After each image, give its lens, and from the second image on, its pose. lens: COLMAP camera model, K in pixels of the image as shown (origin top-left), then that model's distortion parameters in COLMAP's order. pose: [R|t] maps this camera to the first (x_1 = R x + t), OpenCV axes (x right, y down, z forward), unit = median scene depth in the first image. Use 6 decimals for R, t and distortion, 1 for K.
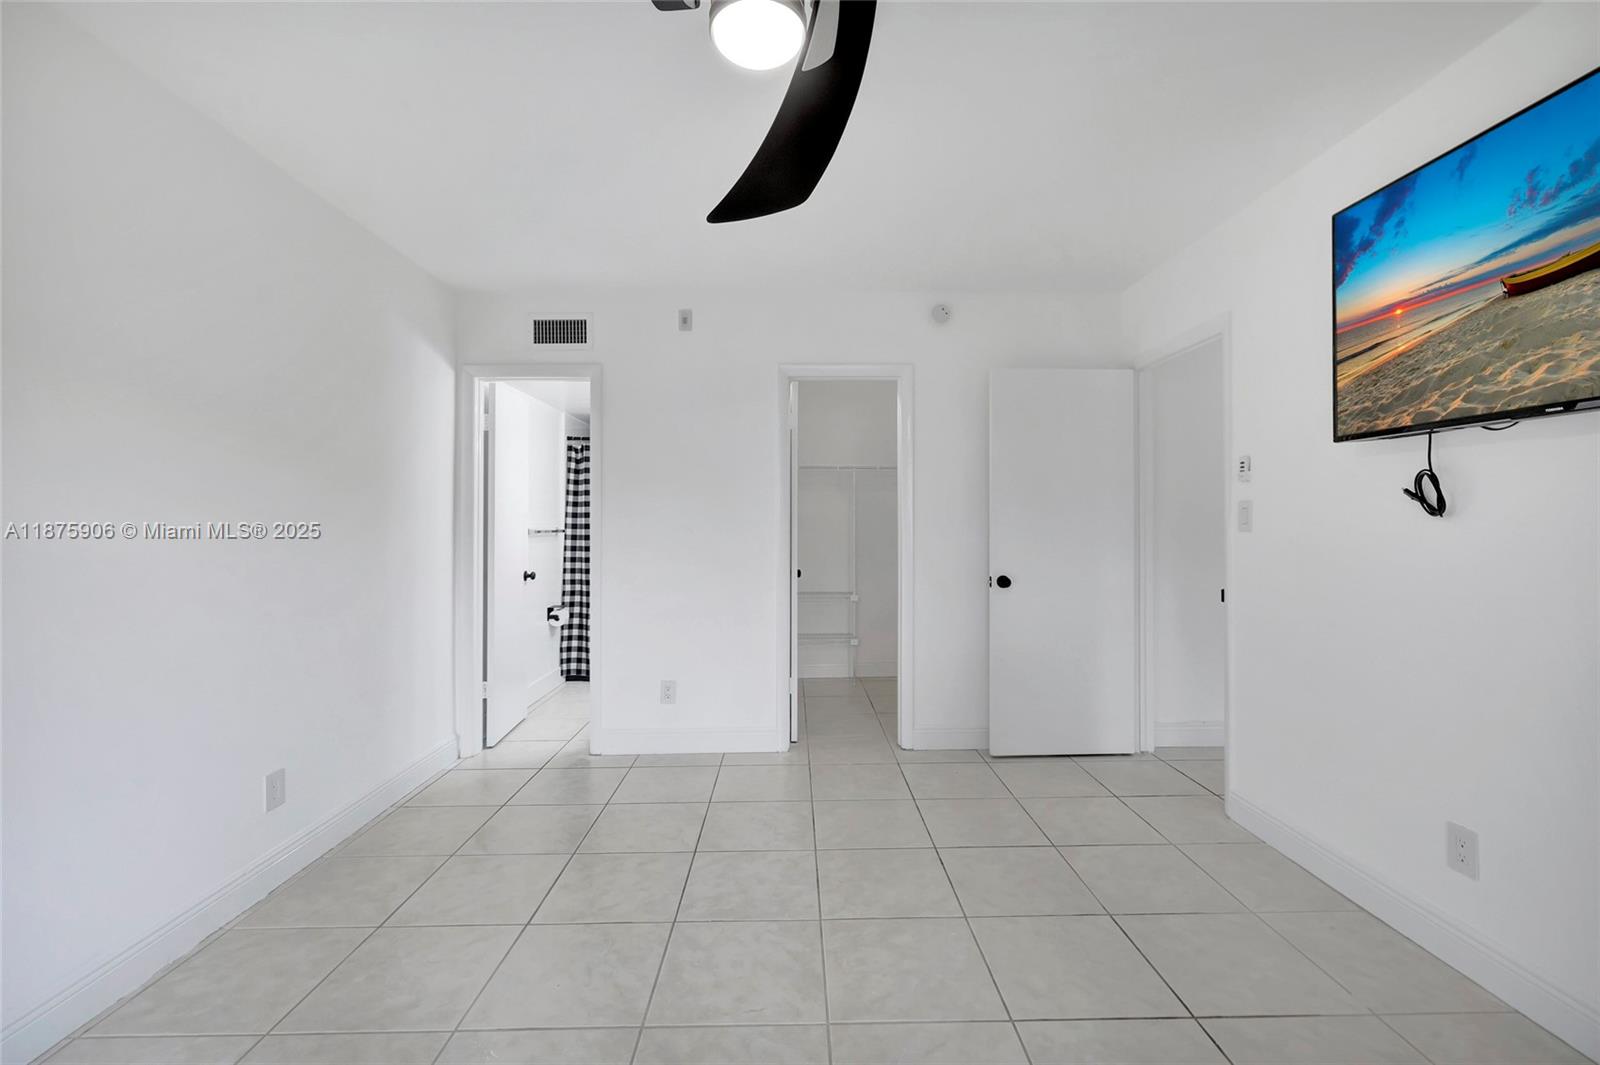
lens RADIAL K [[682.3, 0, 799.1], [0, 682.3, 529.0], [0, 0, 1]] dist [0.002232, -0.000140]
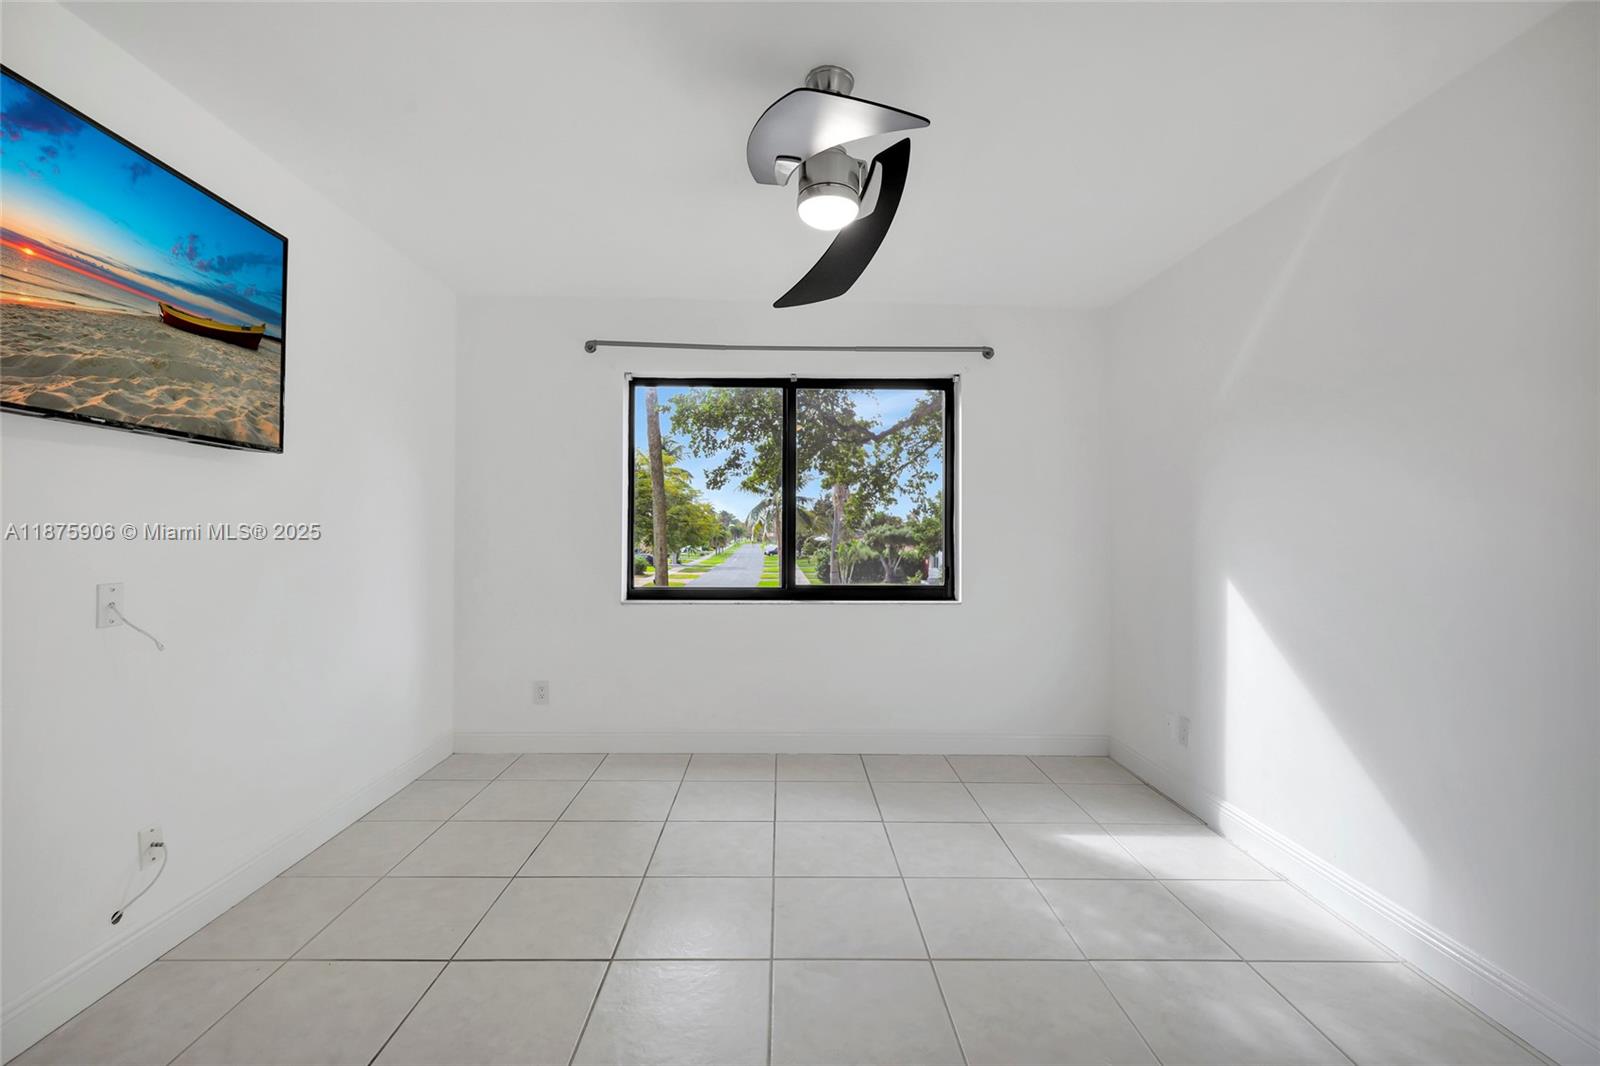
lens RADIAL K [[682.3, 0, 801.6], [0, 682.3, 530.1], [0, 0, 1]] dist [0.002232, -0.000140]
pose [[-0.983615, 0.180281, -0.000866, 0.130878], [0.180278, 0.983611, 0.003157, 0.140591], [0.001421, 0.002949, -0.999995, 1.973619]]
